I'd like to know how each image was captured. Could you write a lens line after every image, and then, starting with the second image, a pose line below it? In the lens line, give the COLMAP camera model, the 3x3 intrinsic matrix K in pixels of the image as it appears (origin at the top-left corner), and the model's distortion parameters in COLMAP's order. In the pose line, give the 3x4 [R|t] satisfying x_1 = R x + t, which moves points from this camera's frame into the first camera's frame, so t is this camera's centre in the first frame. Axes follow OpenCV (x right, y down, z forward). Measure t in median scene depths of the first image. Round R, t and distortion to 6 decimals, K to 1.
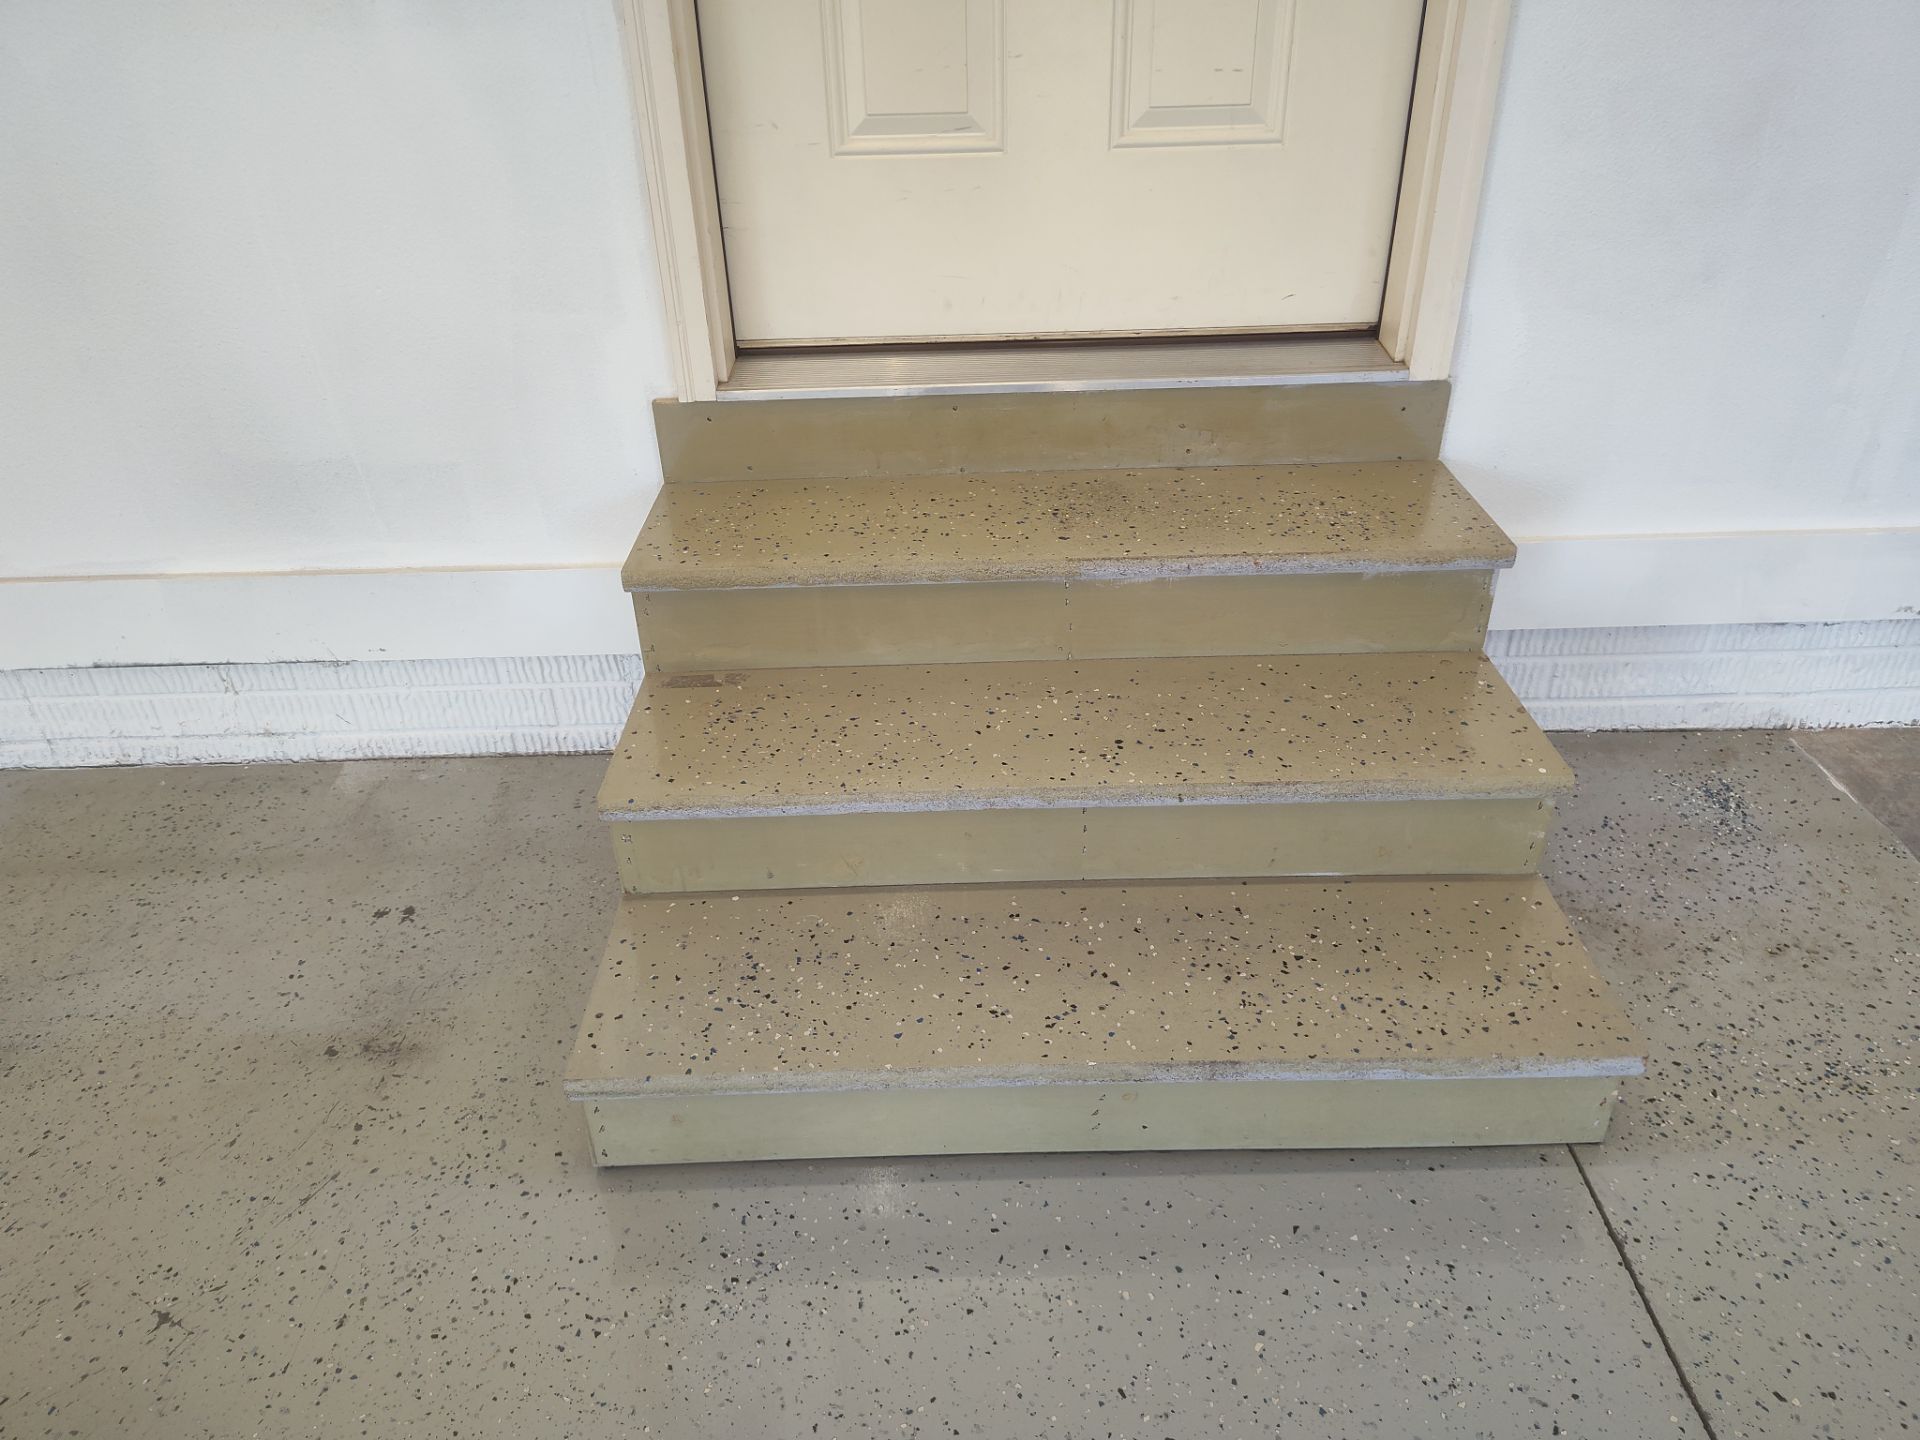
lens RADIAL K [[1297.4, 0, 961.1], [0, 1297.4, 714.3], [0, 0, 1]] dist [0.040354, -0.041820]
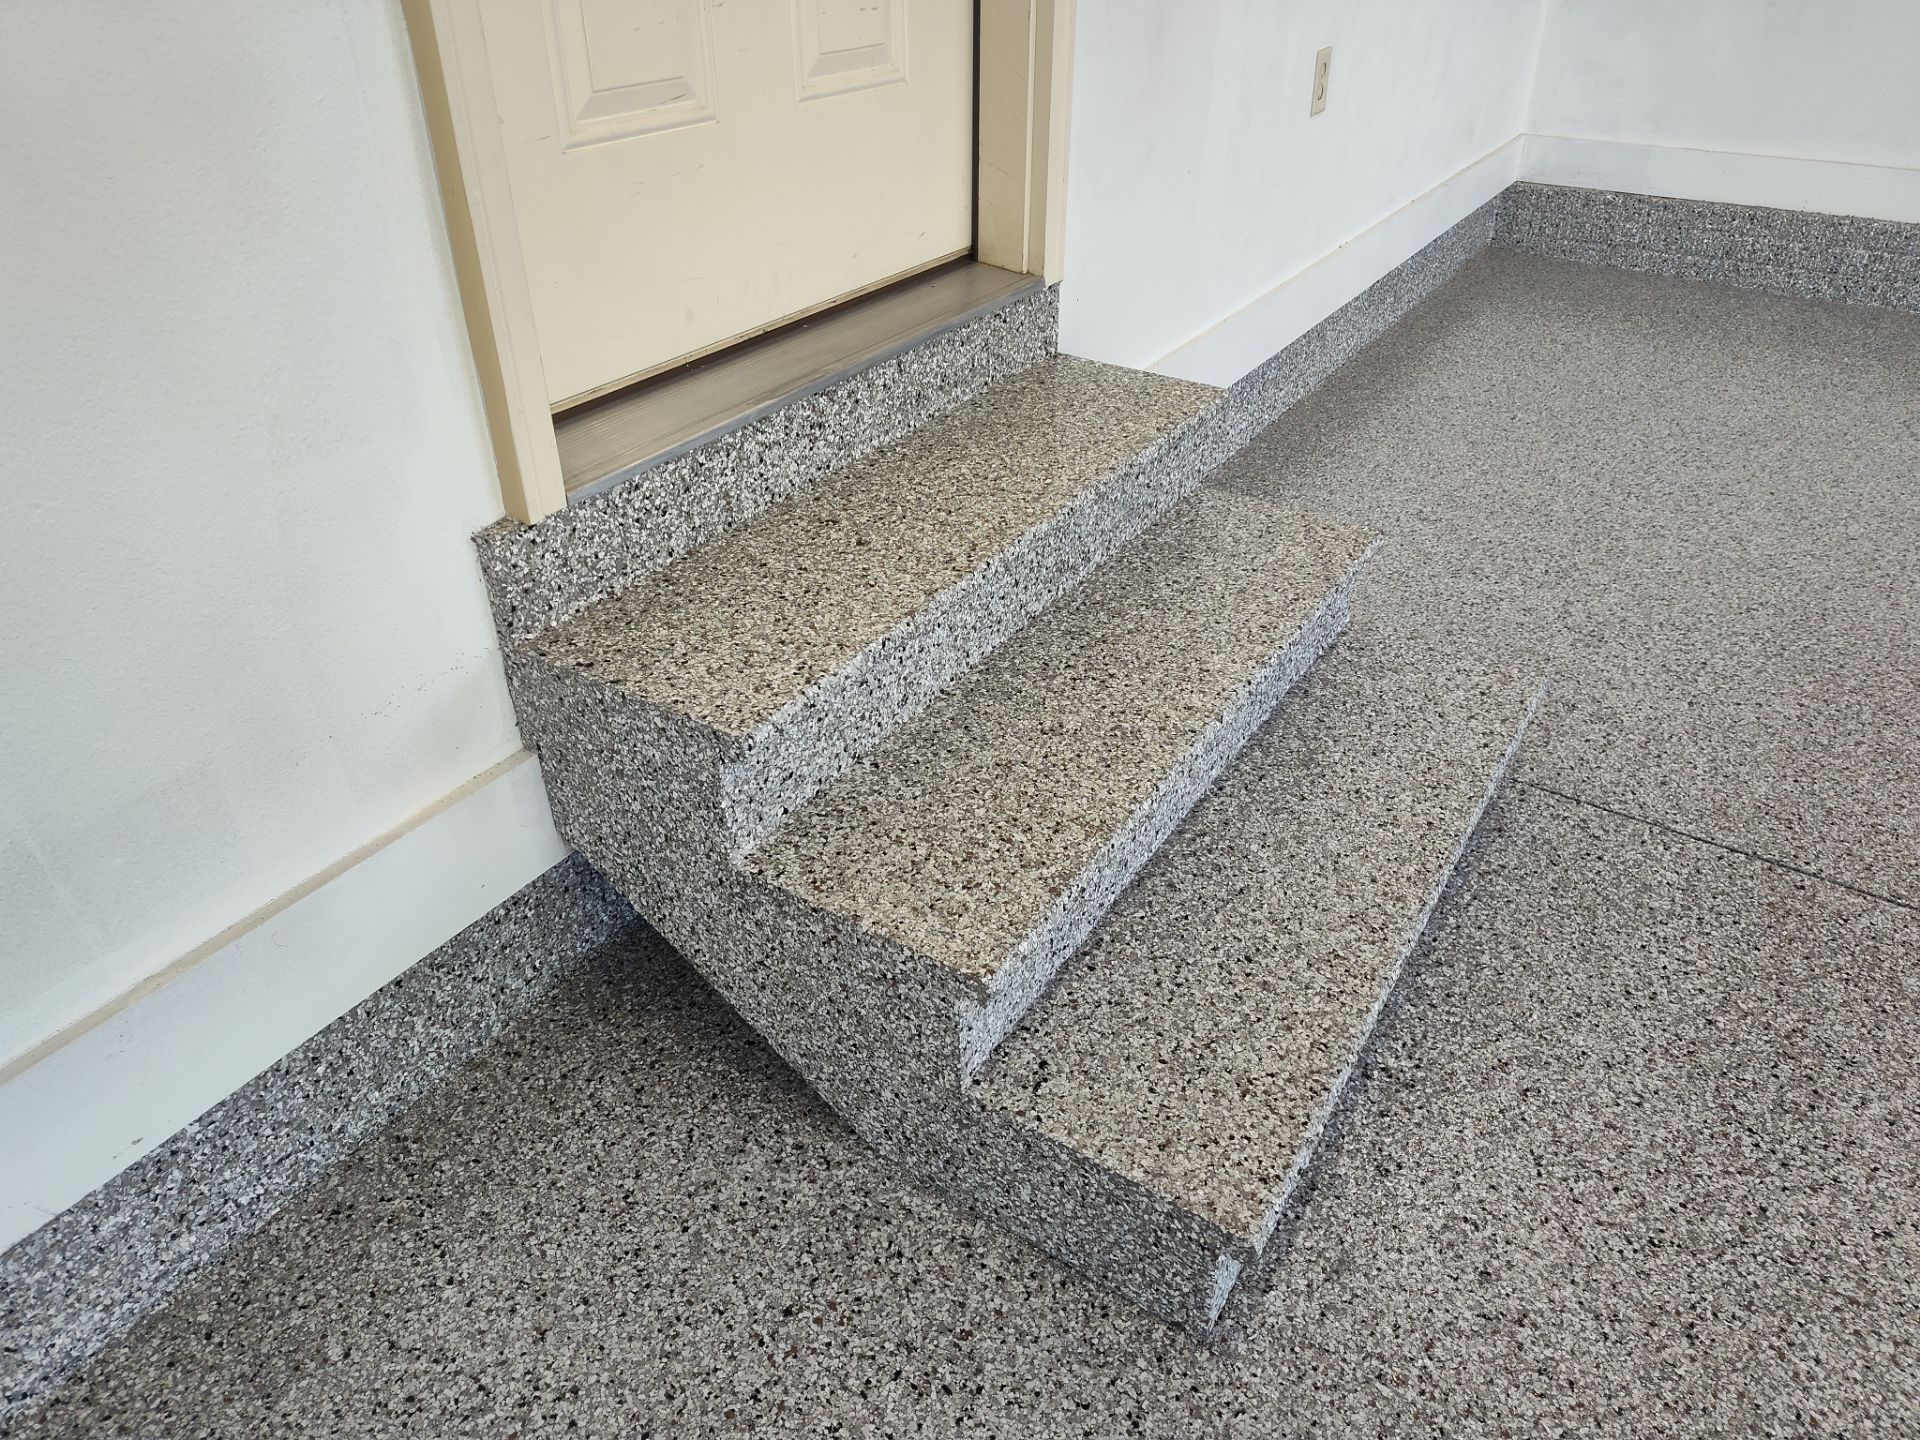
lens RADIAL K [[1297.4, 0, 956.5], [0, 1297.4, 718.7], [0, 0, 1]] dist [0.040354, -0.041820]
pose [[0.561878, -0.436255, 0.702834, -0.681624], [0.425919, 0.880928, 0.206299, -0.211407], [-0.709145, 0.183435, 0.680783, 0.411431]]
